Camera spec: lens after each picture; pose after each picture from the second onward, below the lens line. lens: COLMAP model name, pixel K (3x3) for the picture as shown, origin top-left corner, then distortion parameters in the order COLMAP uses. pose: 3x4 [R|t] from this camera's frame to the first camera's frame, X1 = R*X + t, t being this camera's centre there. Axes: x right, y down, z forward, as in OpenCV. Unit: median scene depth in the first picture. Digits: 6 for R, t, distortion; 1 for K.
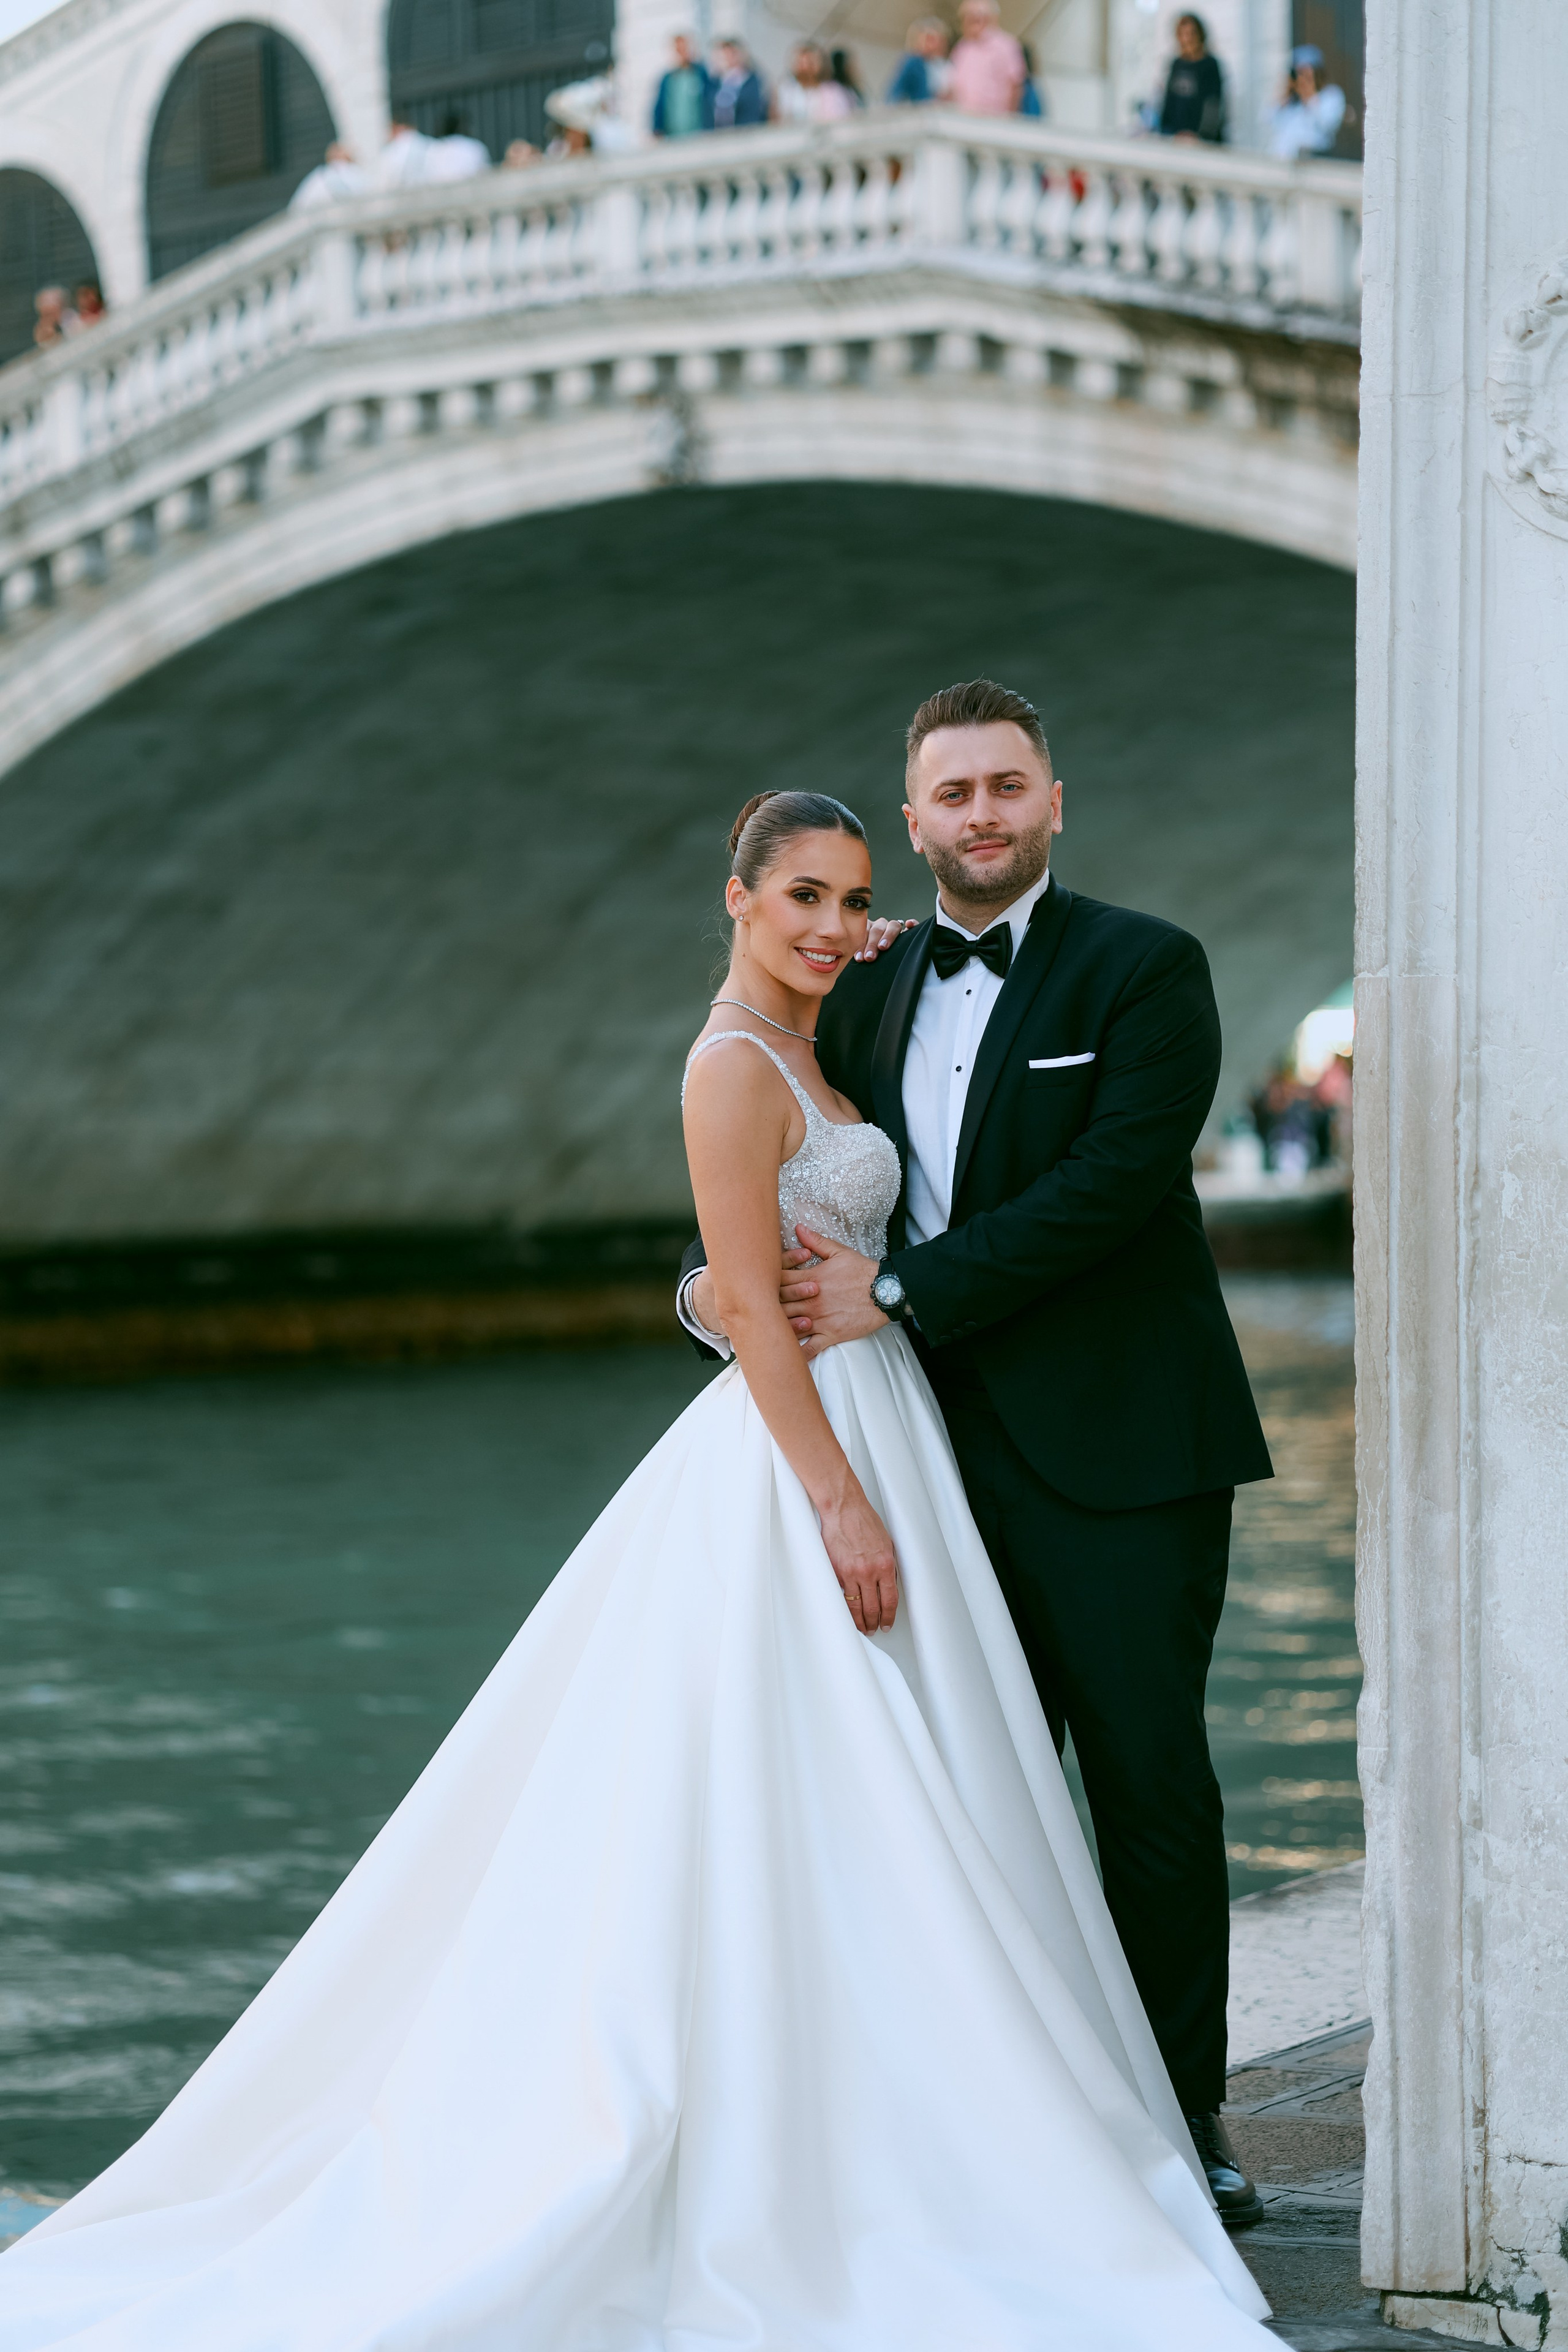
lens RADIAL K [[5776.7, 0, 784.0], [0, 5776.7, 1176.0], [0, 0, 1]] dist [0.577257, -3.392787]
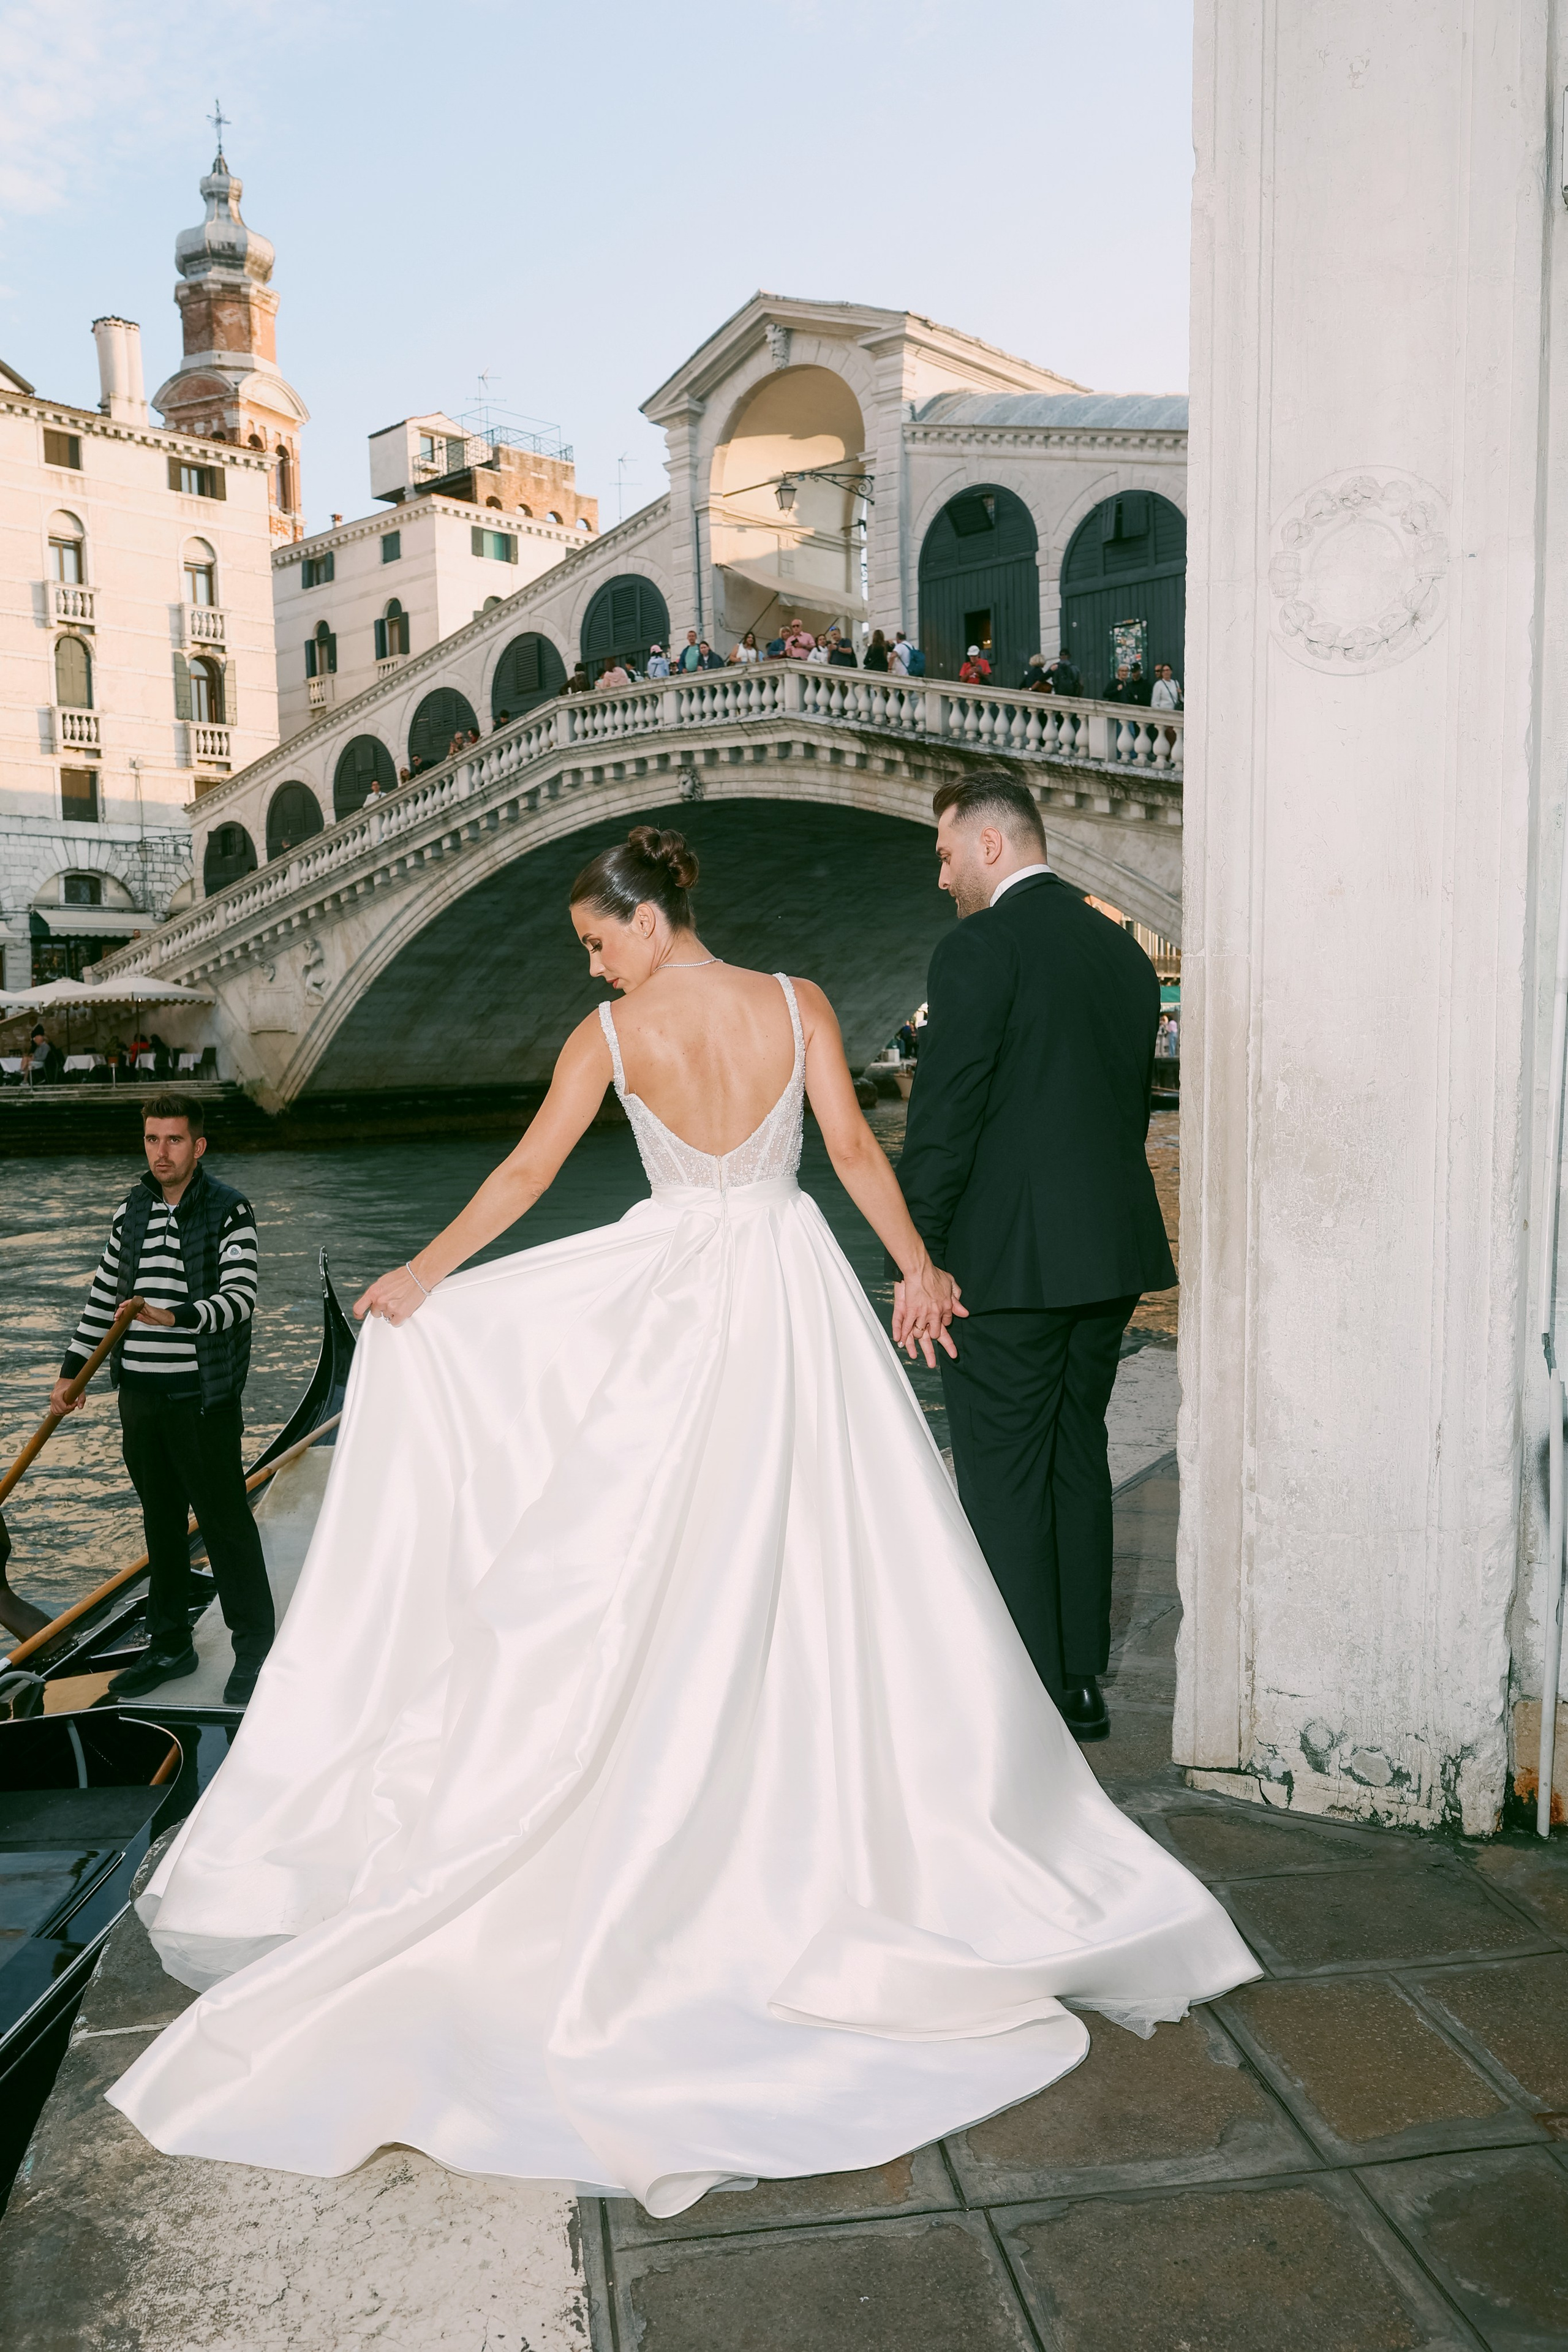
lens RADIAL K [[2012.6, 0, 815.3], [0, 2012.6, 1180.6], [0, 0, 1]] dist [-0.003766, -0.007784]
pose [[0.999011, -0.006786, 0.043950, -0.003841], [0.004124, 0.998167, 0.060380, -0.001103], [-0.044280, -0.060139, 0.997207, 0.072033]]
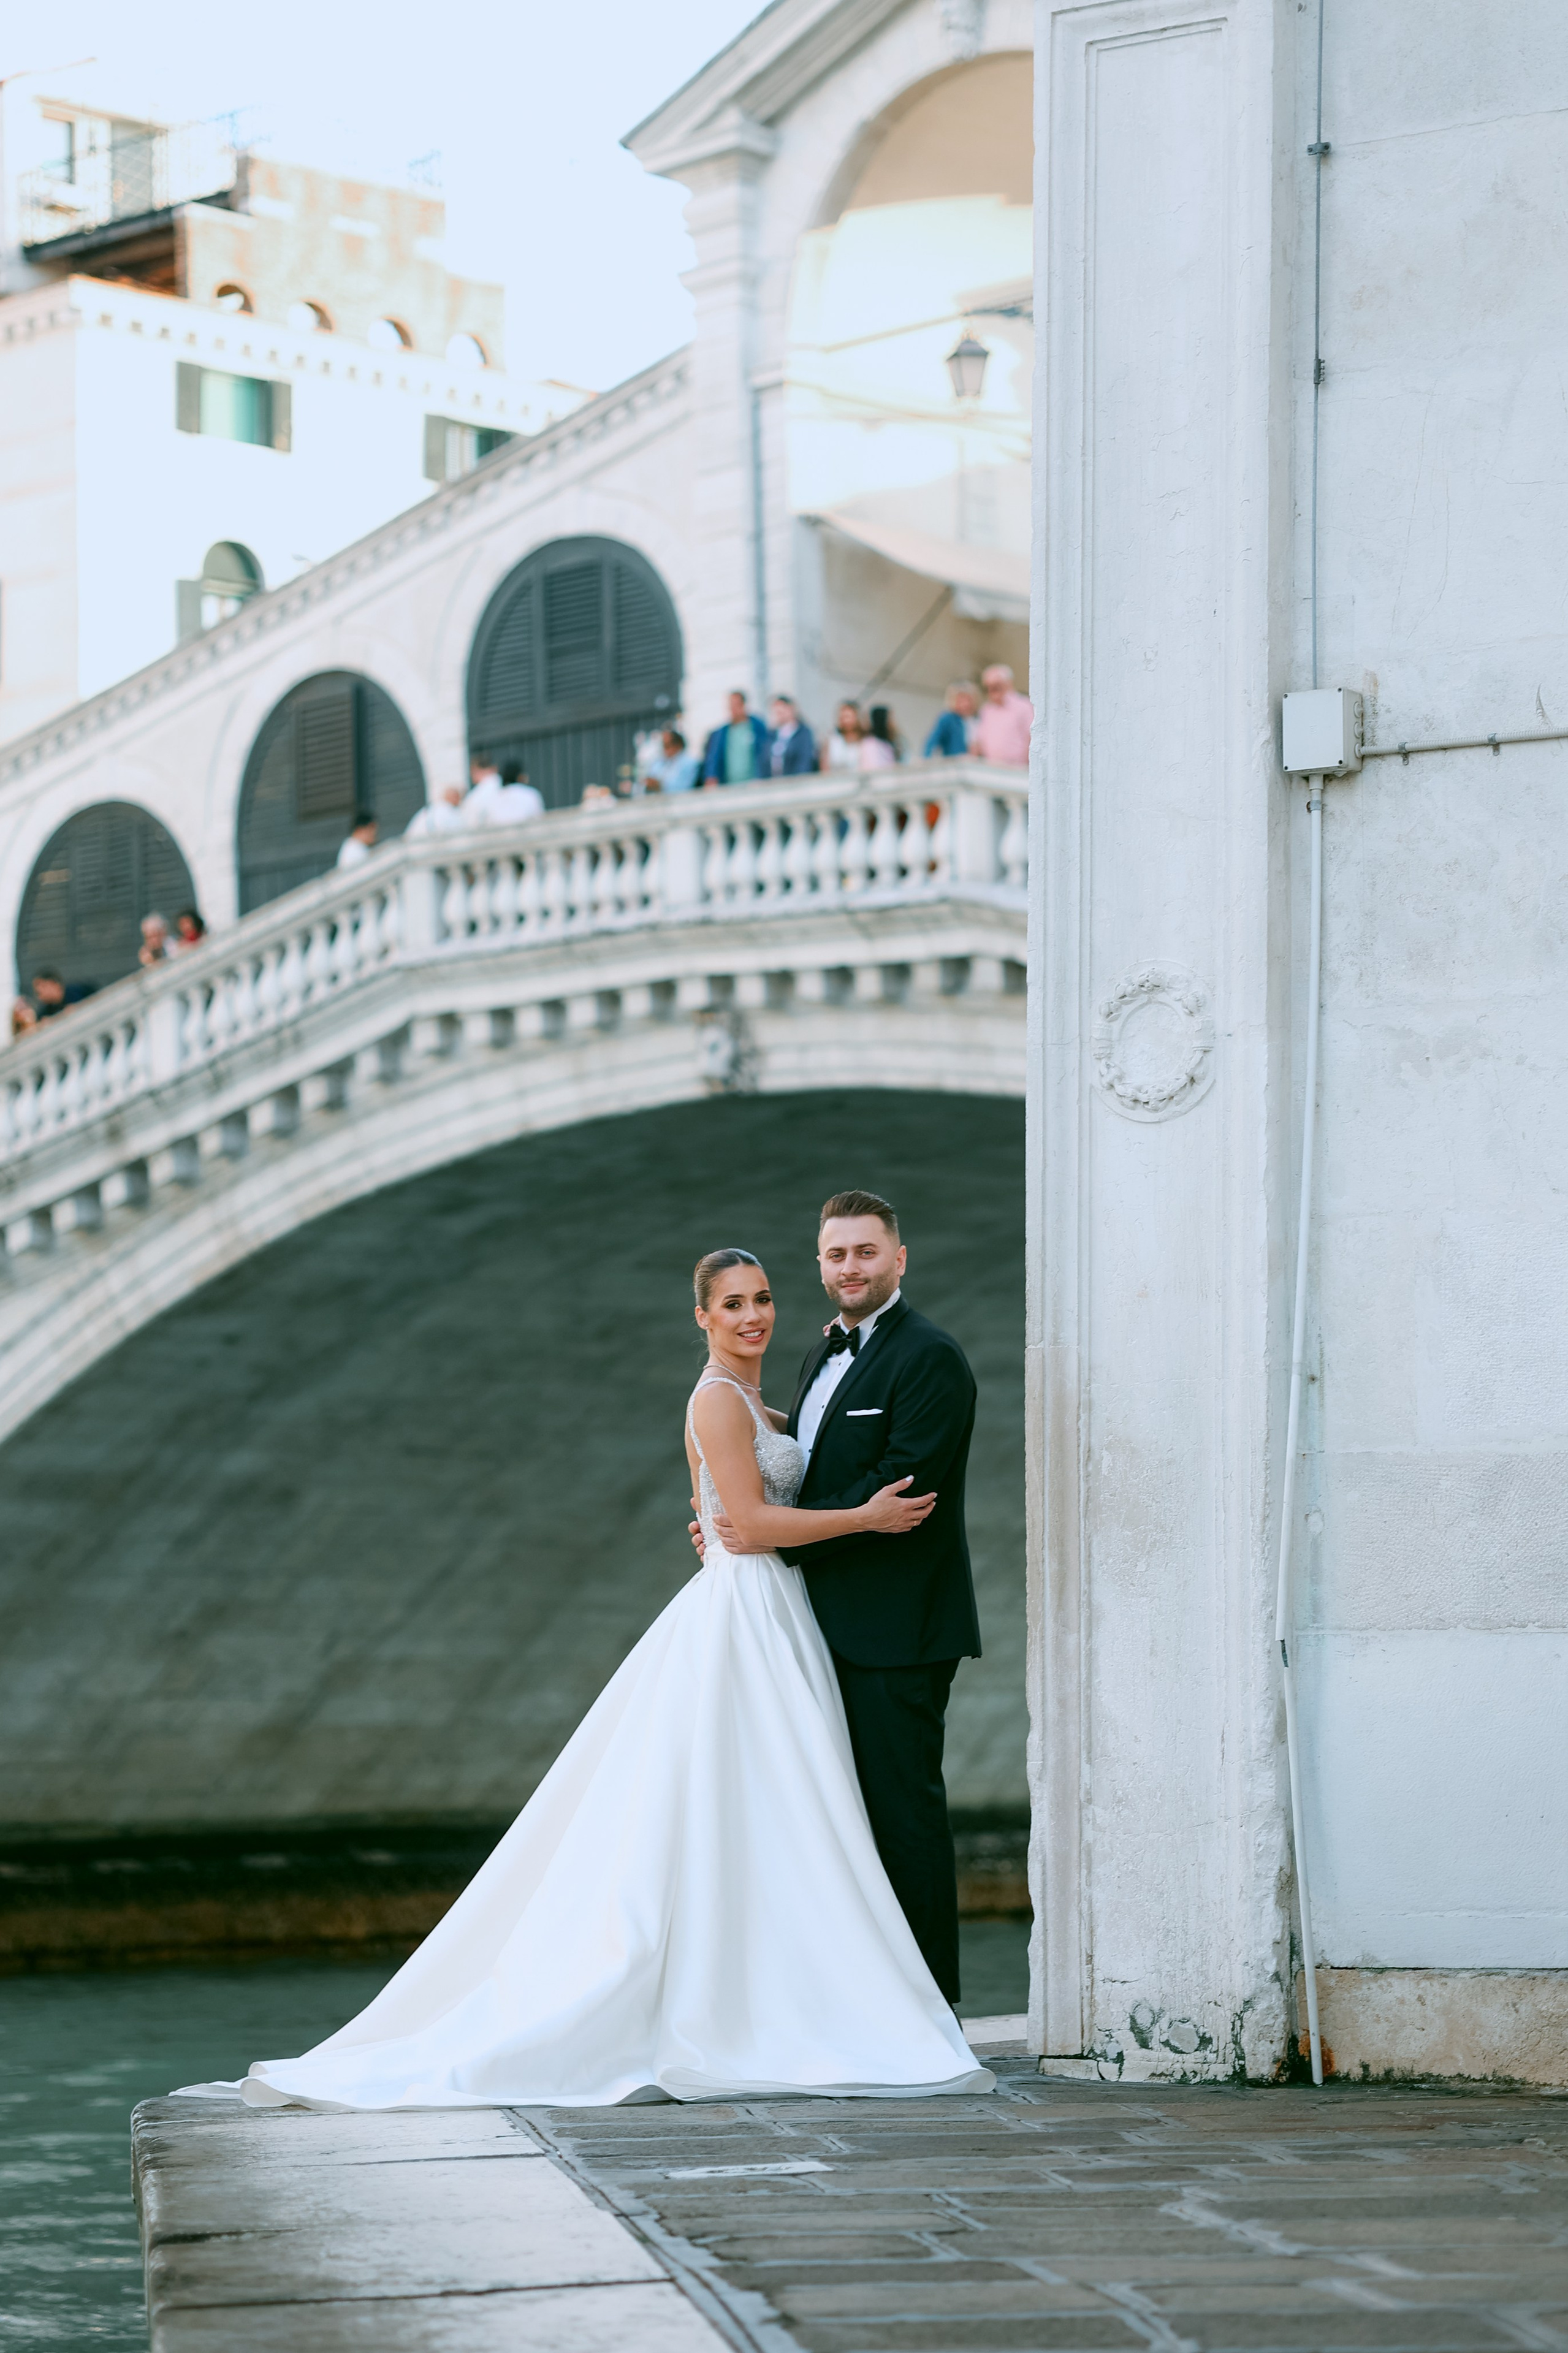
lens RADIAL K [[6274.2, 0, 770.6], [0, 6274.2, 1138.6], [0, 0, 1]] dist [0.481094, -1.473805]
pose [[0.999863, 0.005579, -0.015586, 0.007345], [-0.007279, 0.993769, -0.111224, 0.019592], [0.014868, 0.111322, 0.993673, -0.160886]]
